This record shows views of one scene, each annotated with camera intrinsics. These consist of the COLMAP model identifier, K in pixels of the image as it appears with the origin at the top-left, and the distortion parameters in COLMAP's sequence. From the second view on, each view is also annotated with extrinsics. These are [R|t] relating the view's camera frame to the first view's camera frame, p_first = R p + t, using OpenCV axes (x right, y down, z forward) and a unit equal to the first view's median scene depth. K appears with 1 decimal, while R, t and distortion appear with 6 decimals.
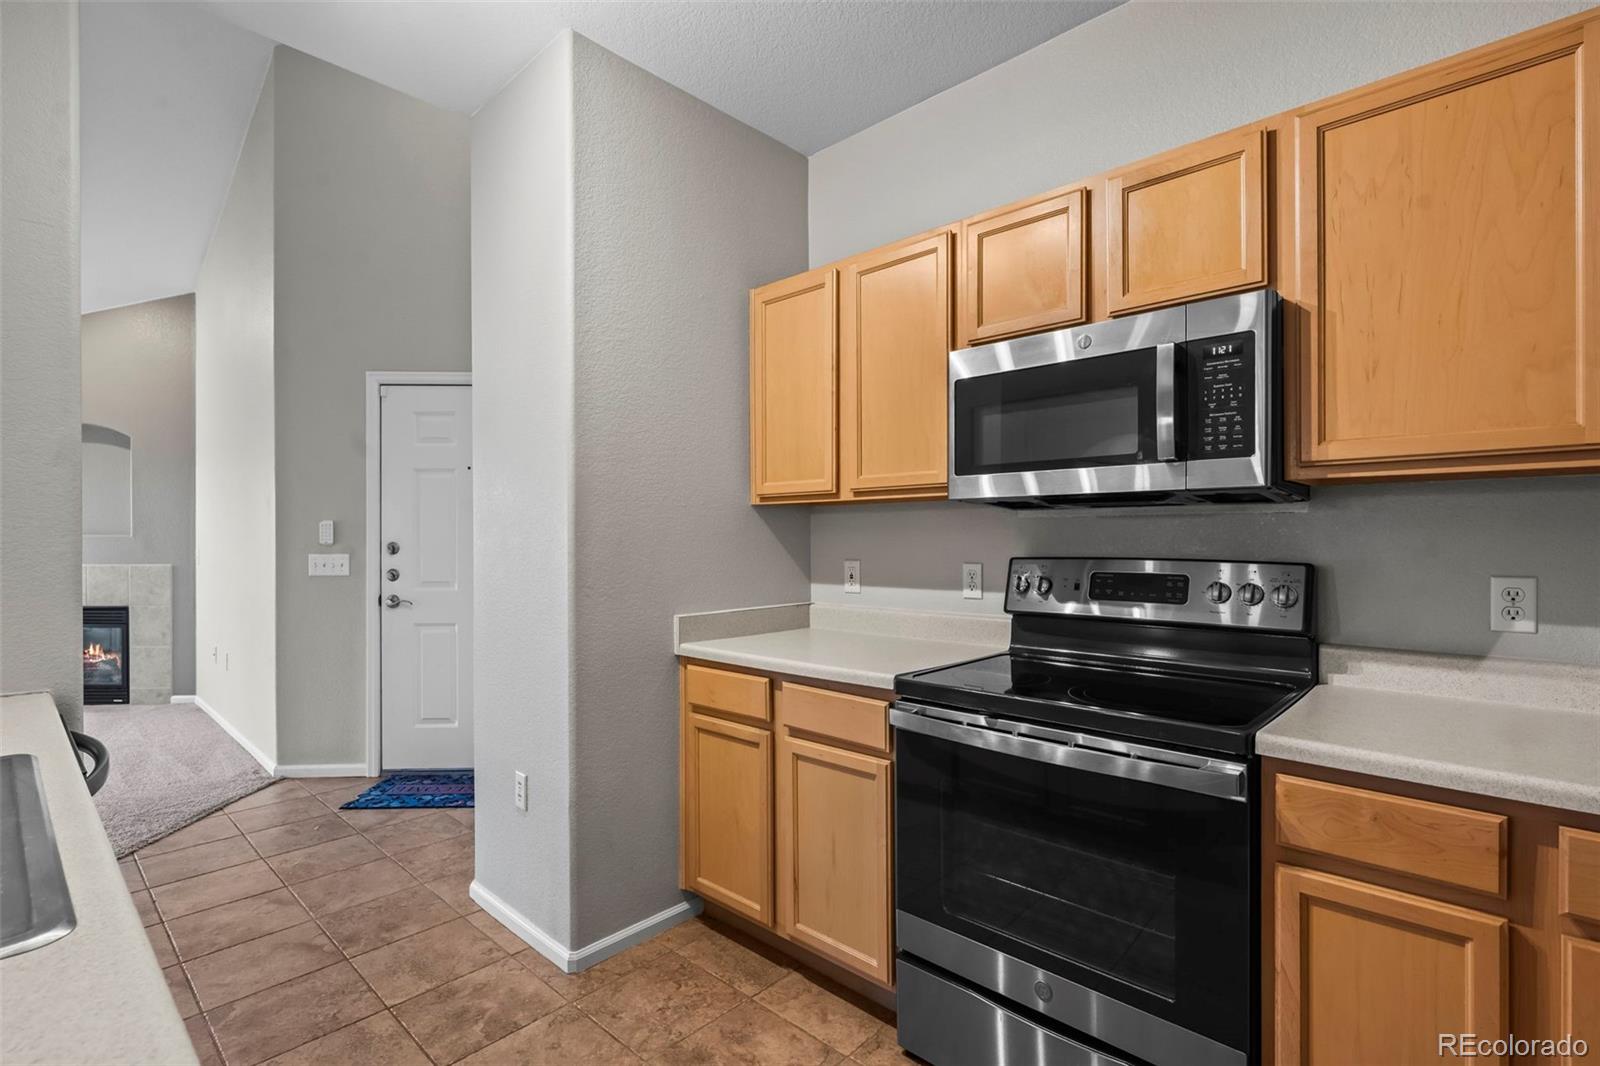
lens RADIAL K [[736.9, 0, 808.0], [0, 736.9, 539.8], [0, 0, 1]] dist [0.001752, -0.002263]
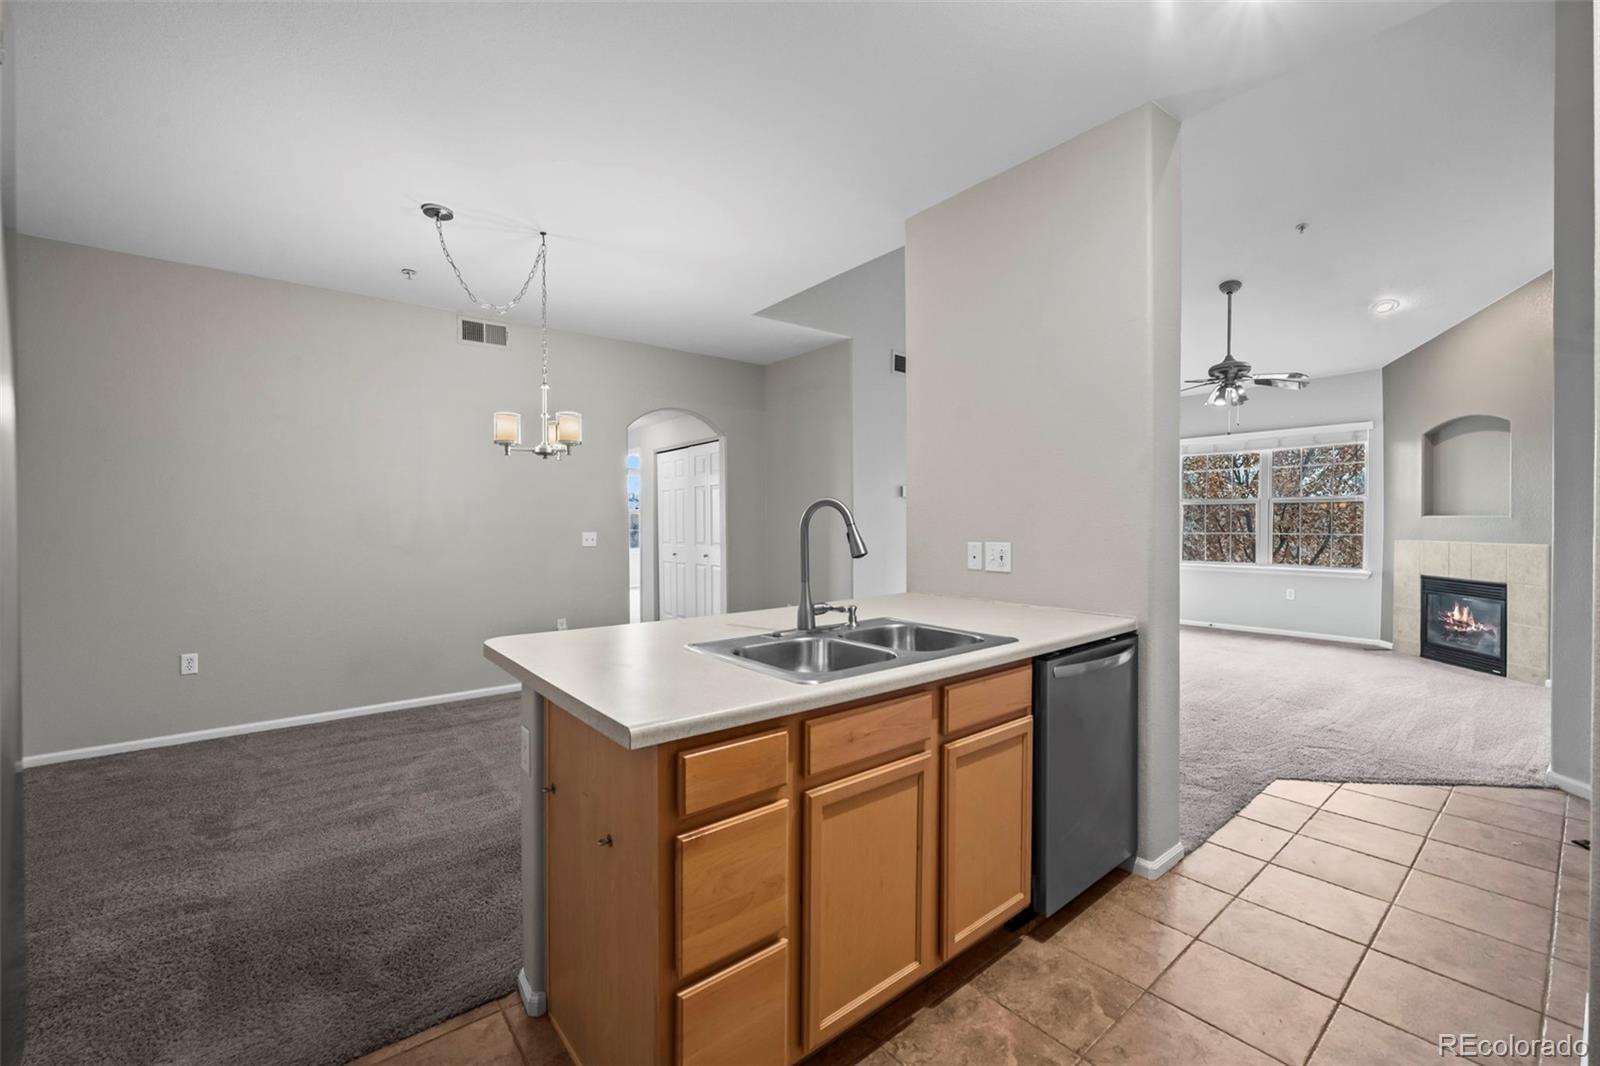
lens RADIAL K [[654.5, 0, 807.0], [0, 654.5, 532.9], [0, 0, 1]] dist [-0.001233, -0.001067]
pose [[-0.147059, 0.017058, -0.988981, 0.351975], [0.002861, 0.999854, 0.016820, 0.000356], [0.989124, -0.000356, -0.147086, 0.407113]]
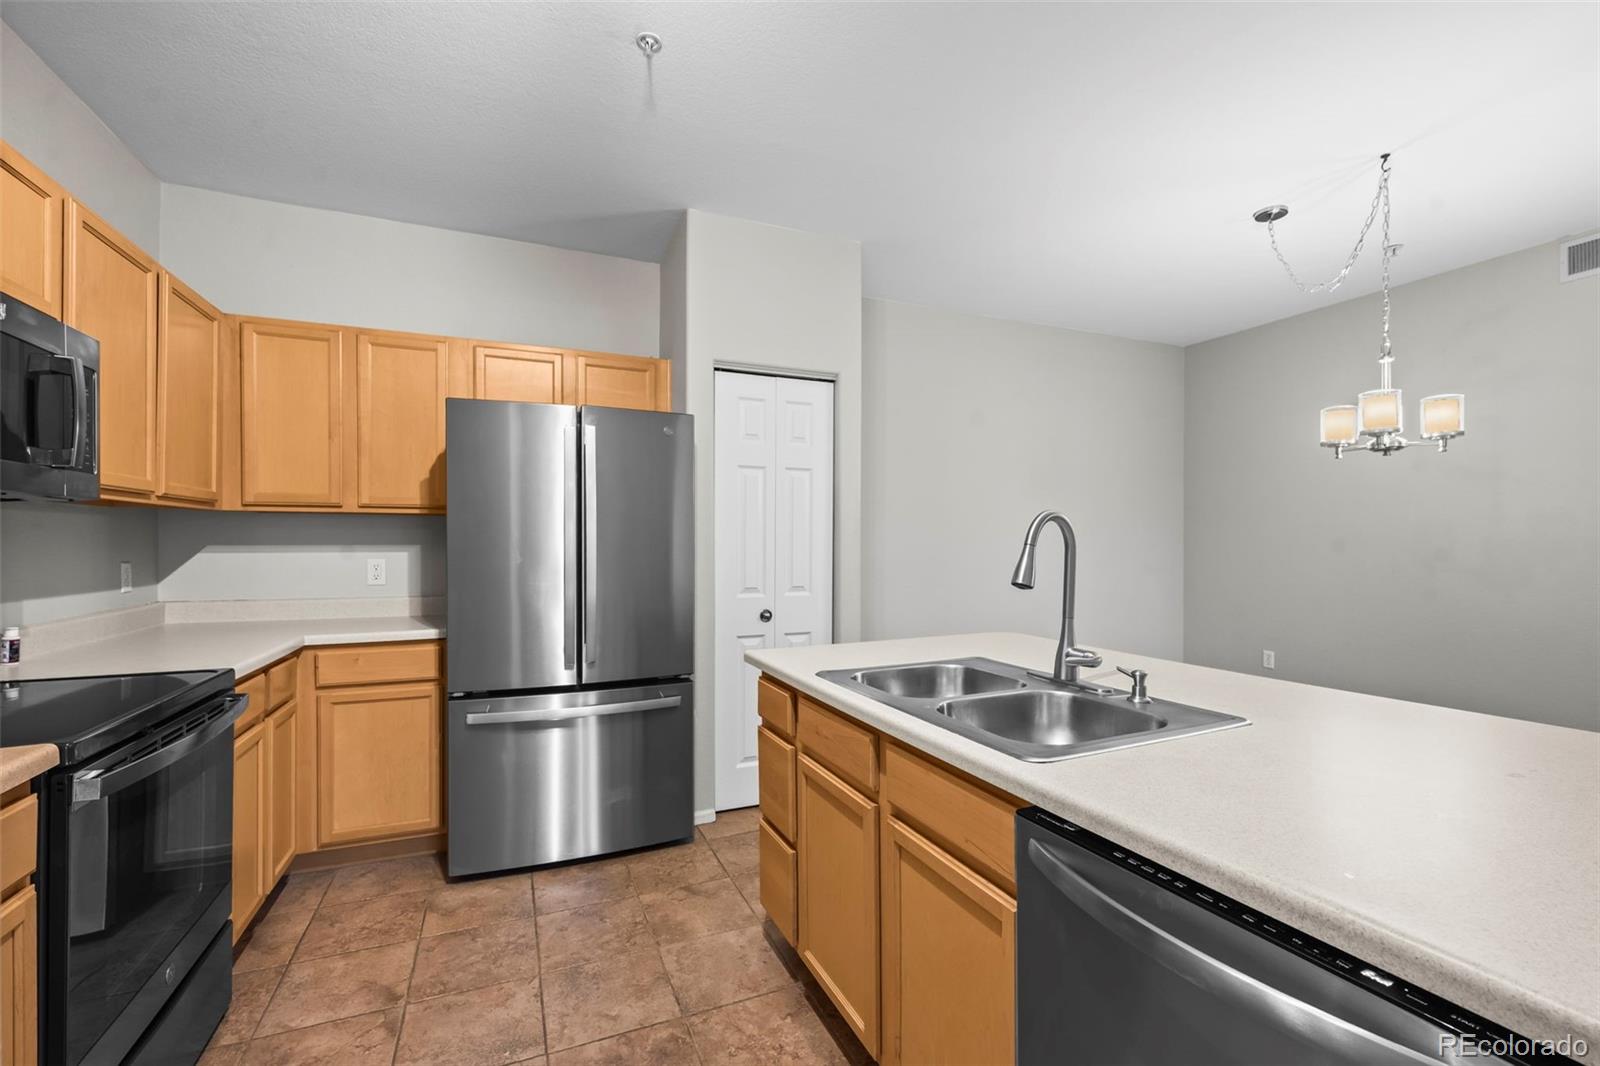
lens RADIAL K [[677.7, 0, 795.2], [0, 677.7, 547.8], [0, 0, 1]] dist [-0.004759, 0.000859]
pose [[-0.913507, -0.000754, 0.406823, -0.648754], [0.002440, 0.999970, 0.007334, 0.001613], [-0.406816, 0.007692, -0.913478, 1.109619]]
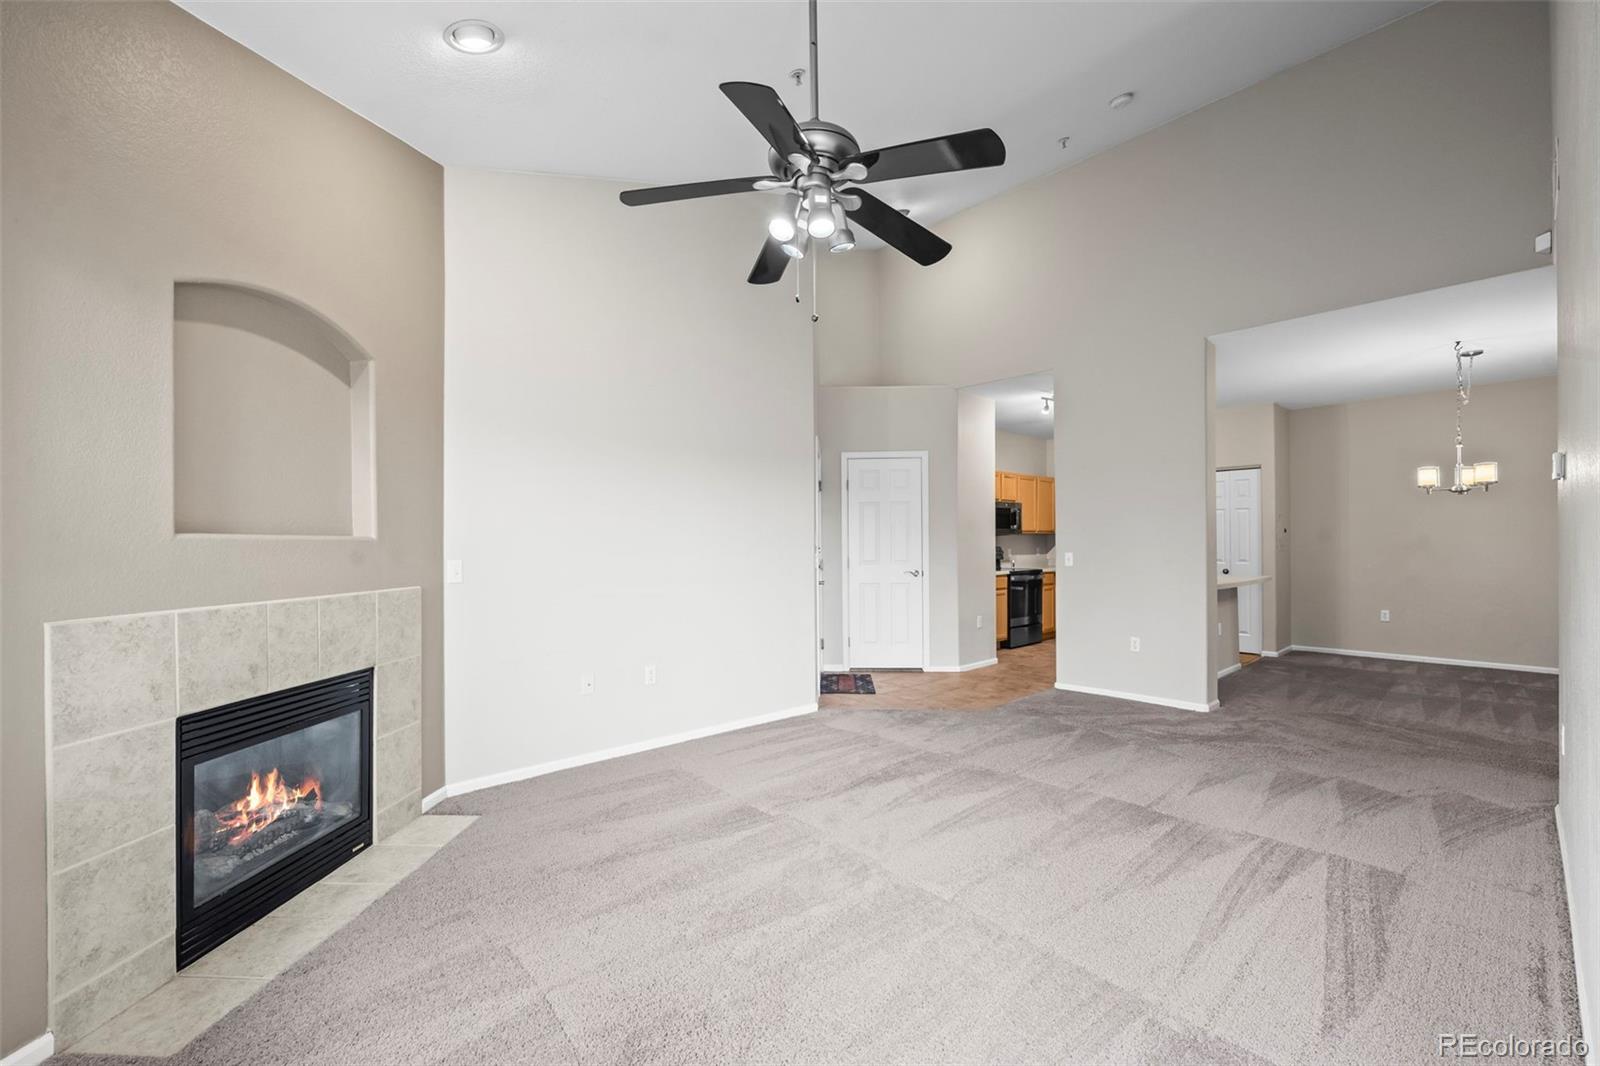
lens RADIAL K [[654.5, 0, 822.8], [0, 654.5, 544.3], [0, 0, 1]] dist [-0.001233, -0.001067]
pose [[0.070090, 0.000371, 0.997541, -3.609885], [0.008184, 0.999966, -0.000947, 0.004539], [-0.997507, 0.008230, 0.070084, 1.637945]]
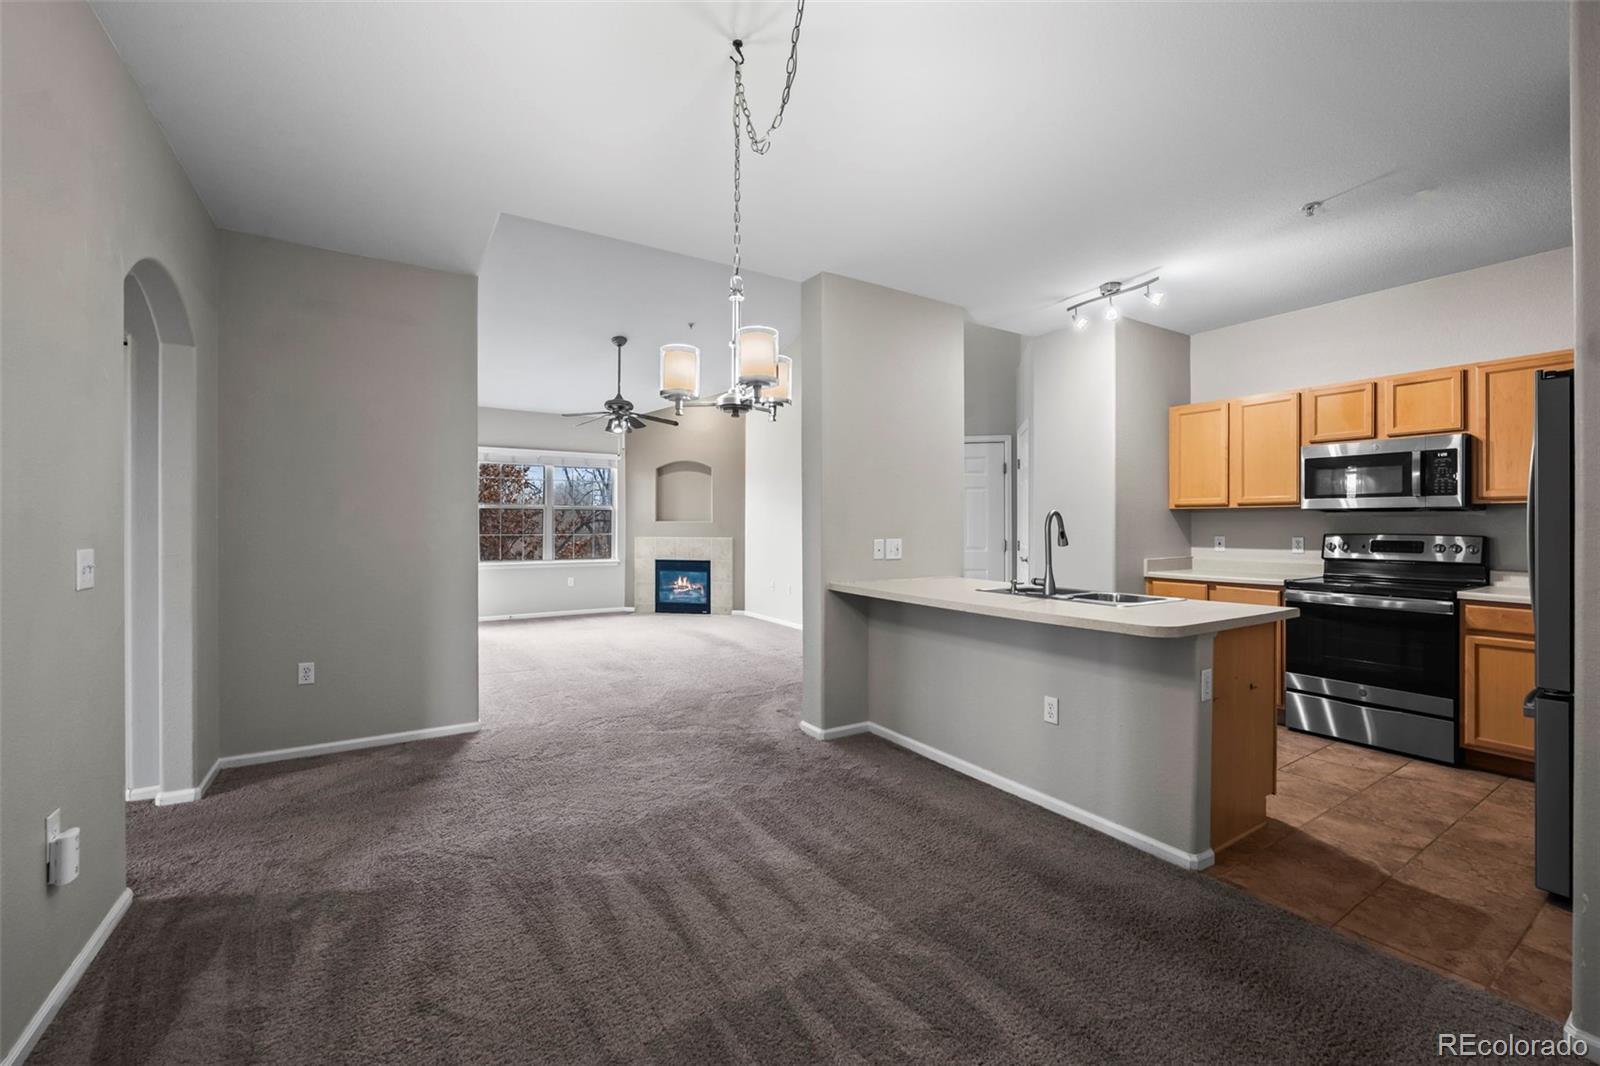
lens RADIAL K [[654.5, 0, 797.5], [0, 654.5, 524.2], [0, 0, 1]] dist [-0.001233, -0.001067]
pose [[0.969301, 0.002779, -0.245862, -0.816266], [-0.003046, 0.999995, -0.000705, 0.001019], [0.245859, 0.001432, 0.969304, -1.359008]]
